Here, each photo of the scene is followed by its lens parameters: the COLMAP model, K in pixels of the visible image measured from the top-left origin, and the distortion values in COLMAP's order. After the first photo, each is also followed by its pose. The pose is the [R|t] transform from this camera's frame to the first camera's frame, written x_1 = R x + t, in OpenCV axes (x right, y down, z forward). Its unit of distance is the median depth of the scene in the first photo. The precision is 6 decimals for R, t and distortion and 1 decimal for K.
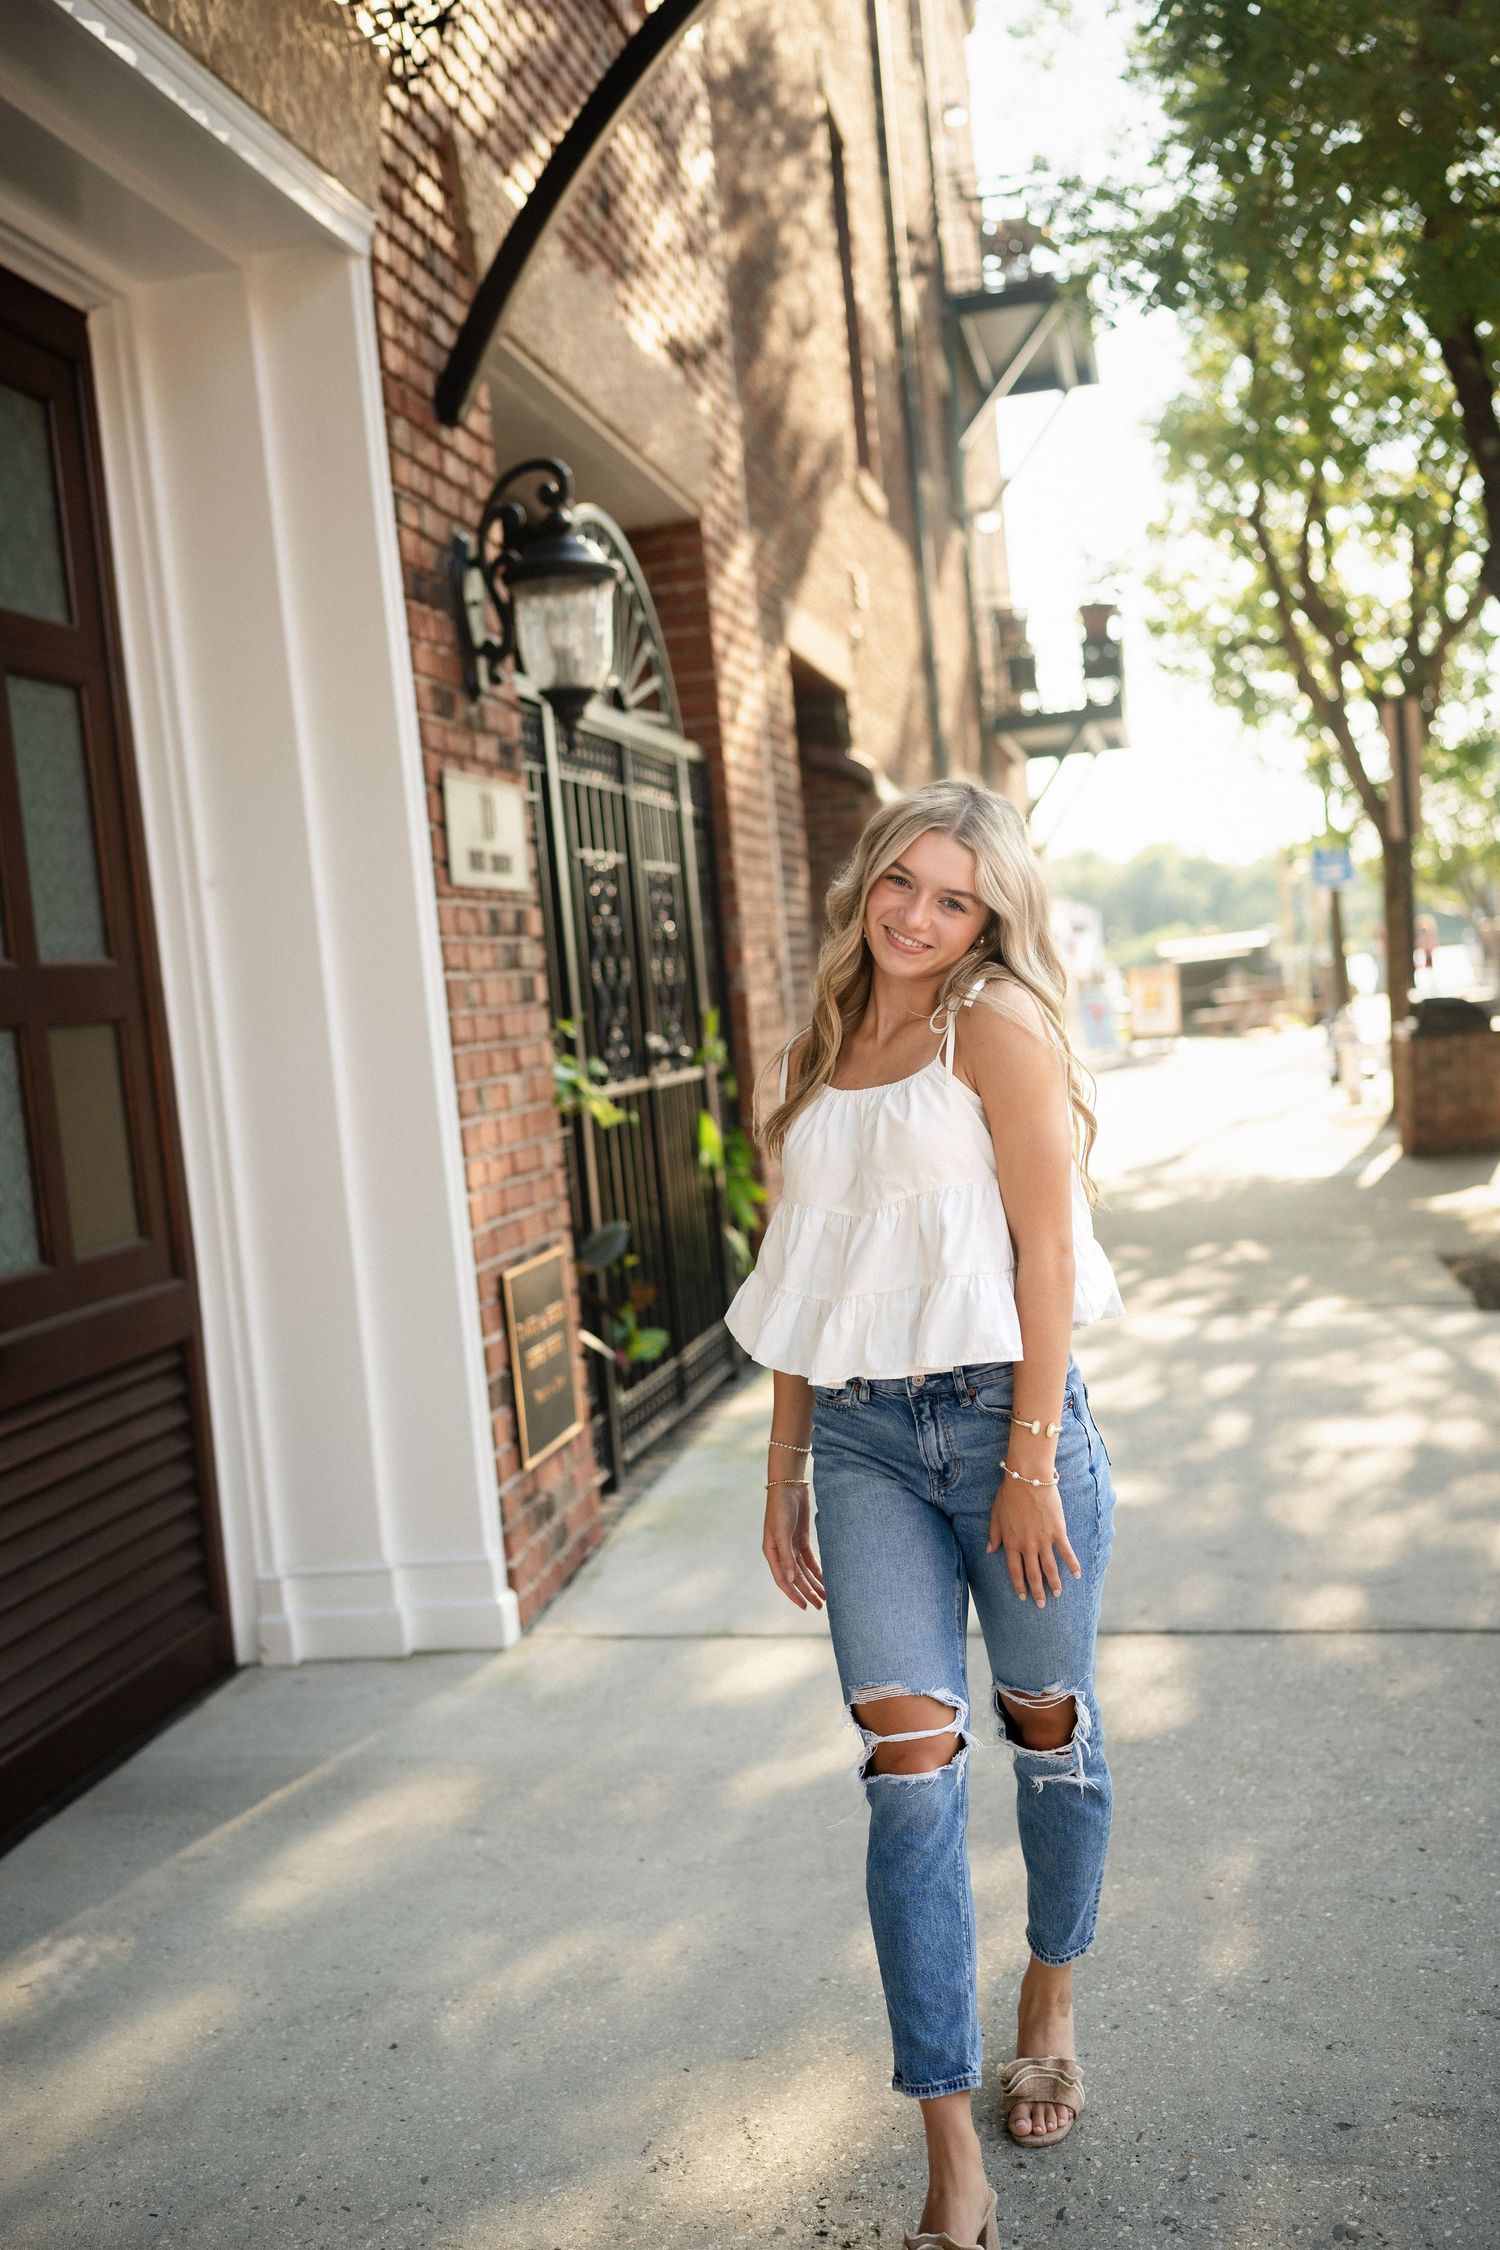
lens RADIAL K [[2206.6, 0, 750.0], [0, 2206.6, 1125.0], [0, 0, 1]] dist [0.008375, 0.007035]
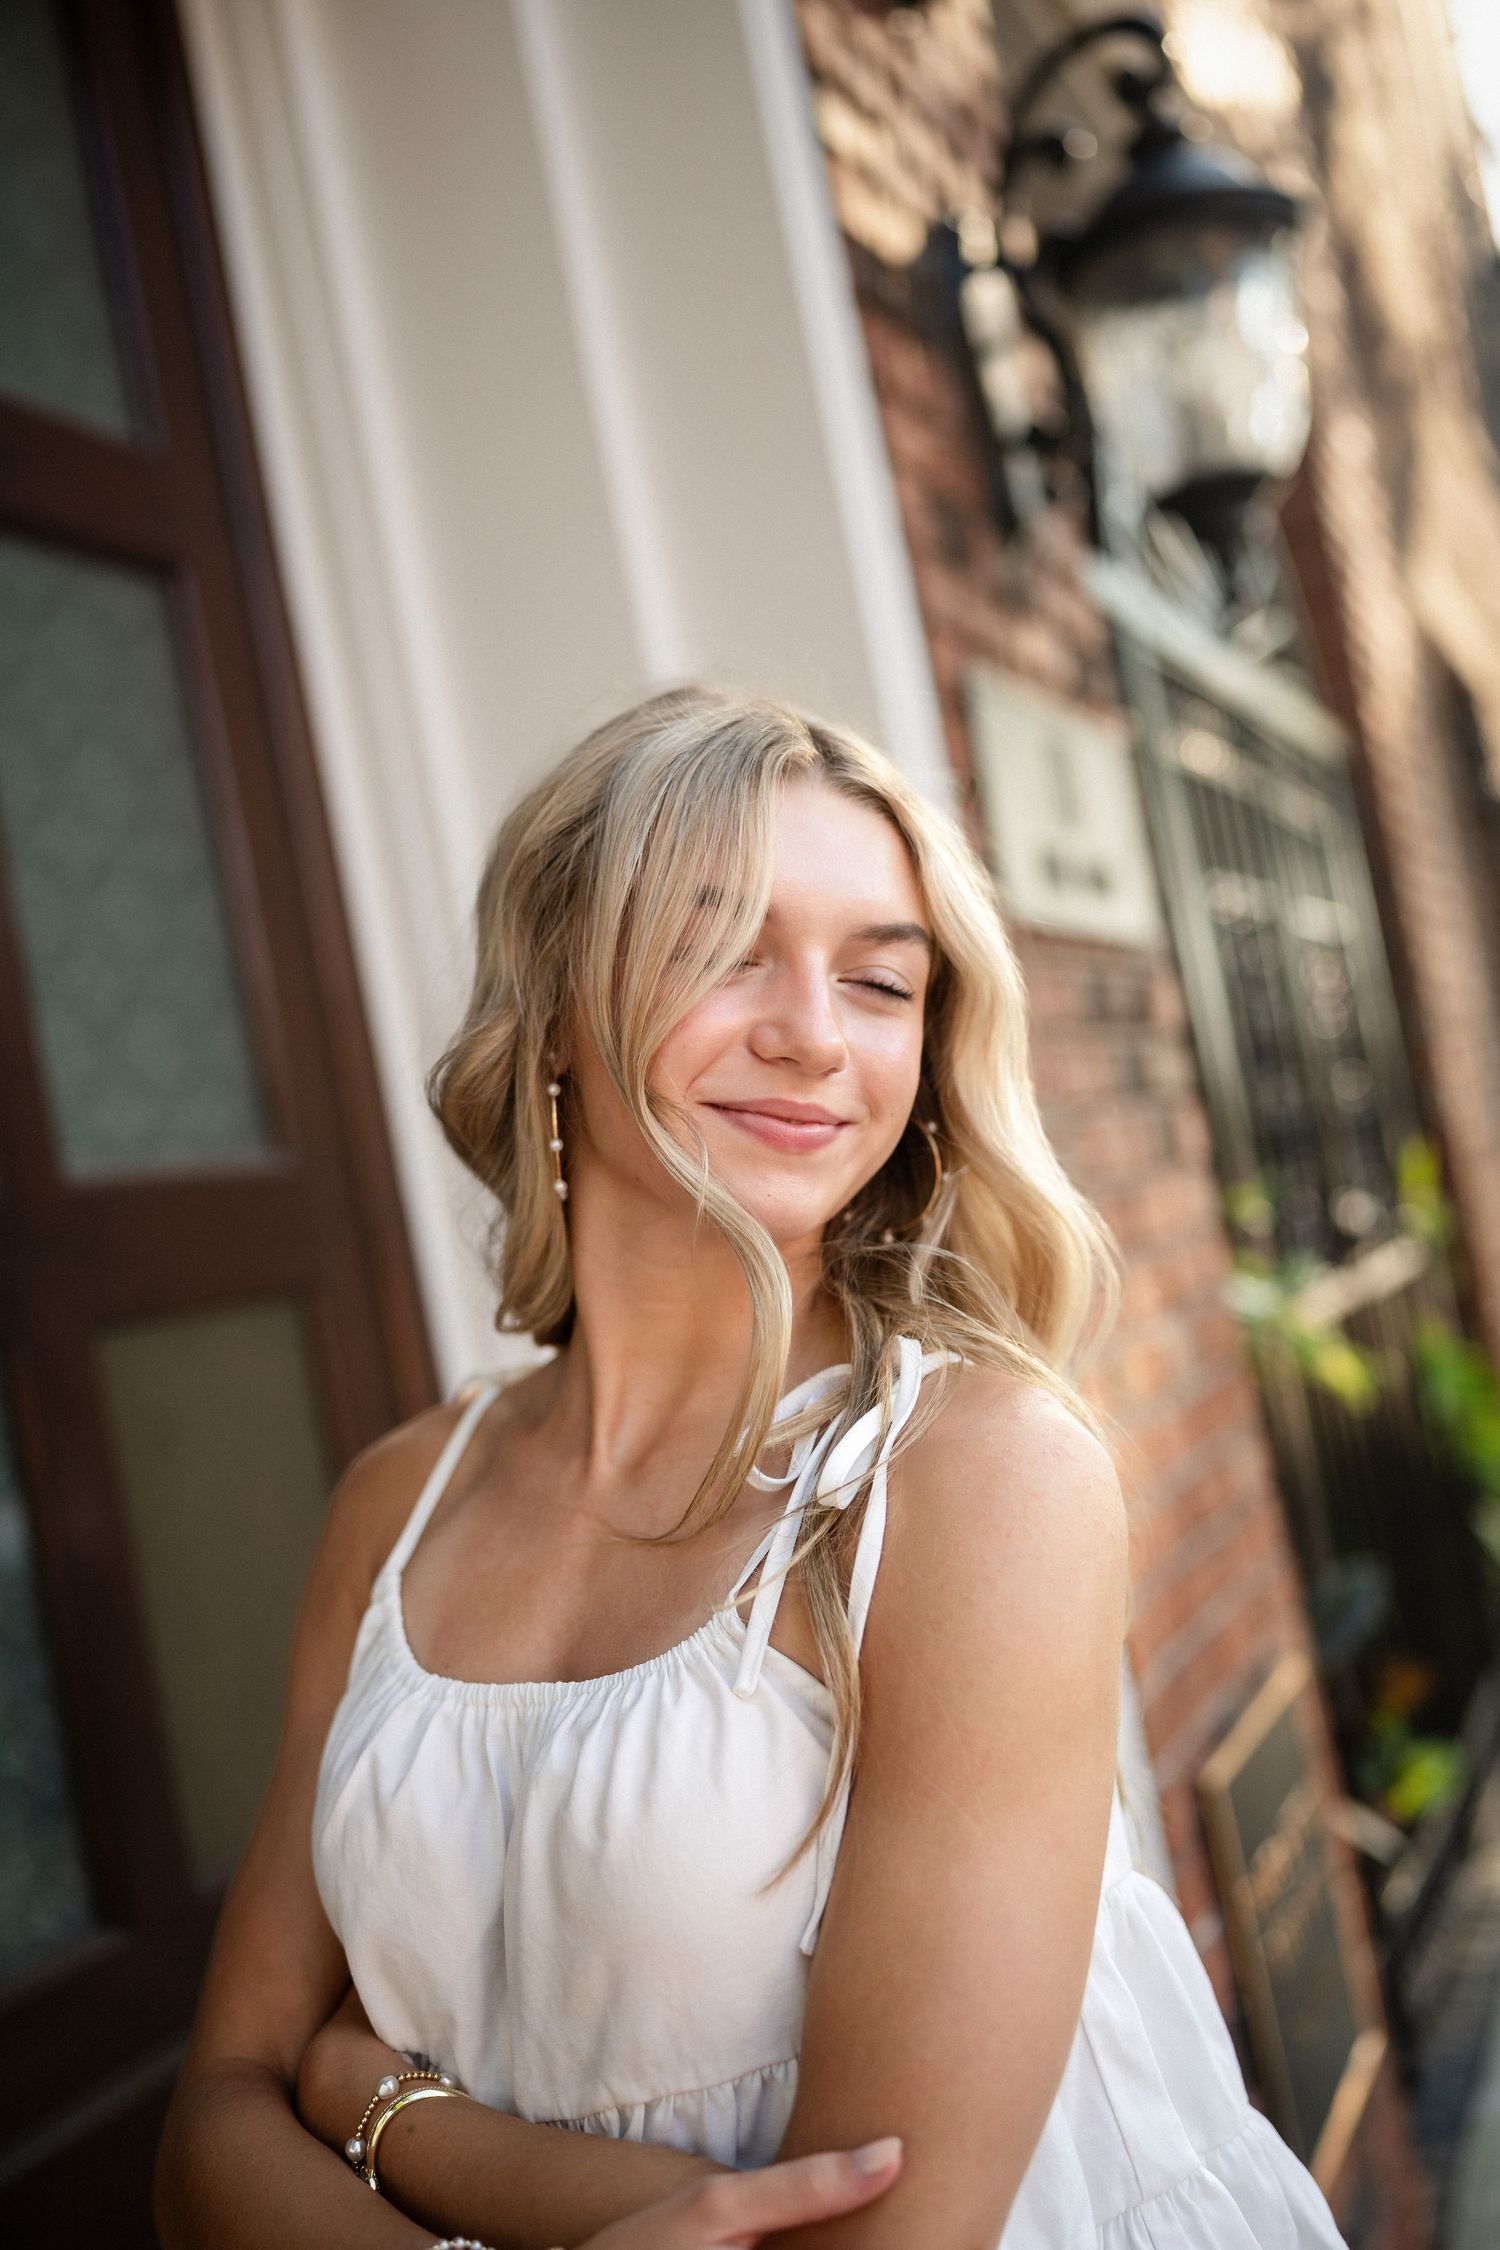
lens RADIAL K [[2206.6, 0, 750.0], [0, 2206.6, 1125.0], [0, 0, 1]] dist [0.008375, 0.007035]
pose [[0.971035, -0.104032, -0.215101, -0.091225], [0.087304, 0.992472, -0.085886, -0.032424], [0.222417, 0.064619, 0.972808, 0.537089]]
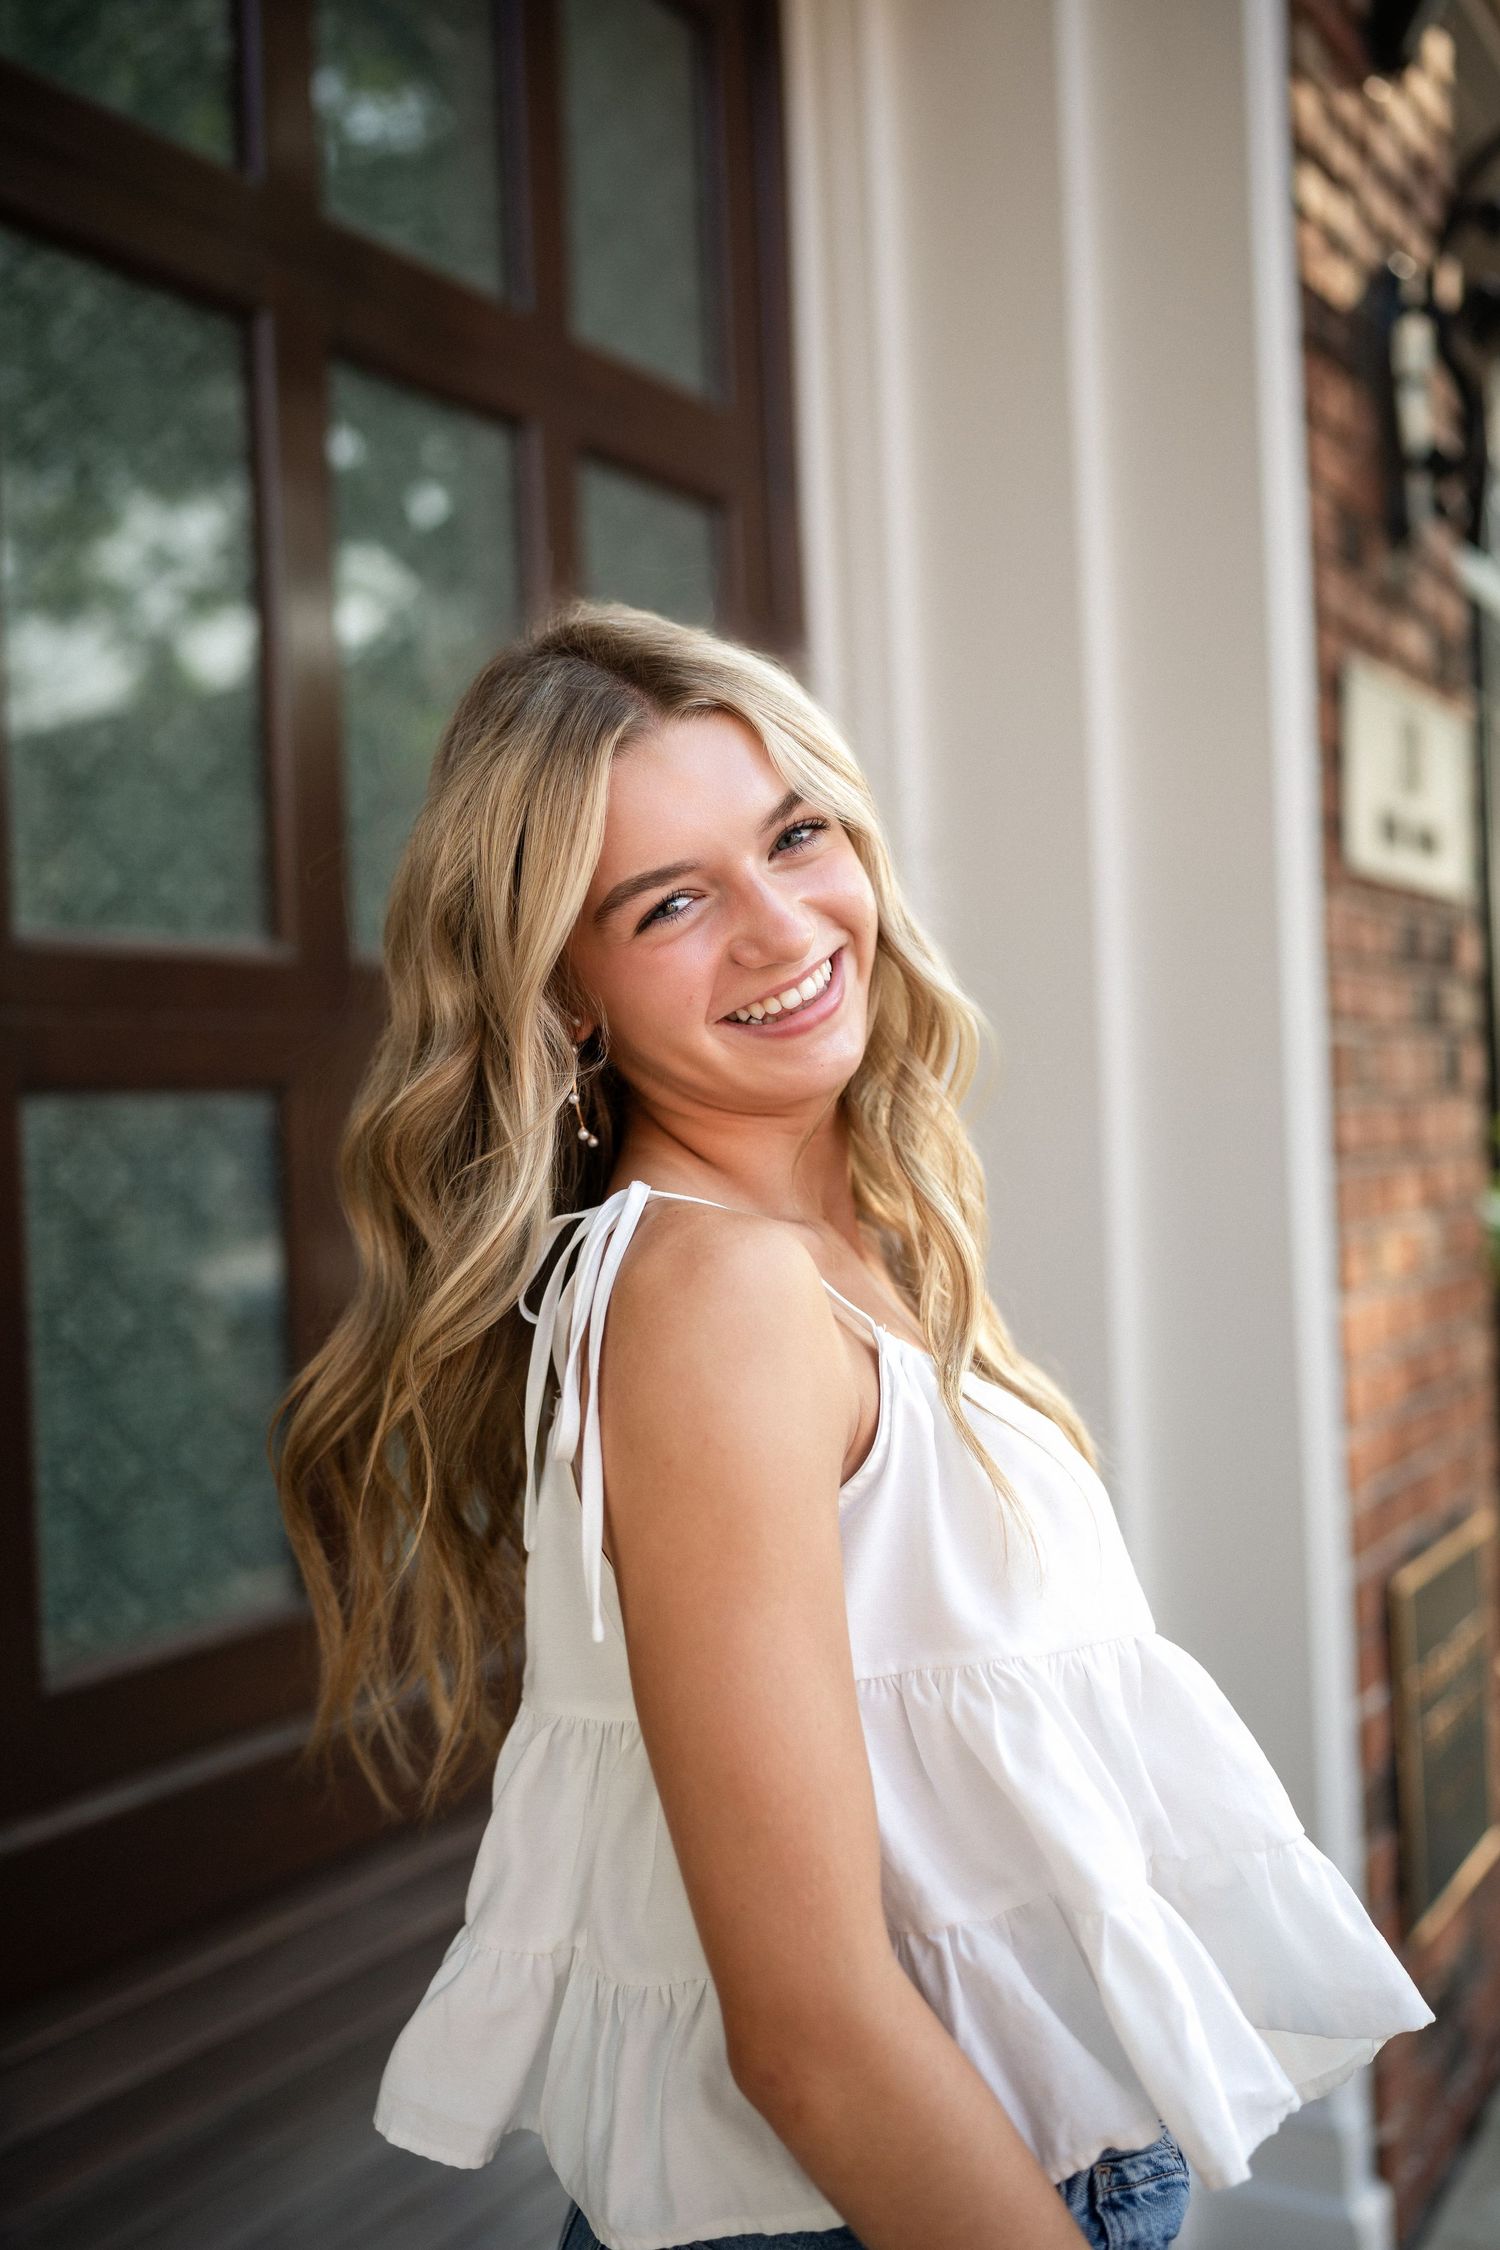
lens RADIAL K [[2101.8, 0, 750.0], [0, 2101.8, 1125.0], [0, 0, 1]] dist [0.006534, -0.004882]
pose [[0.937176, 0.053856, -0.344675, -0.088092], [-0.066511, 0.997473, -0.024988, -0.021378], [0.342458, 0.046343, 0.938389, 0.448550]]
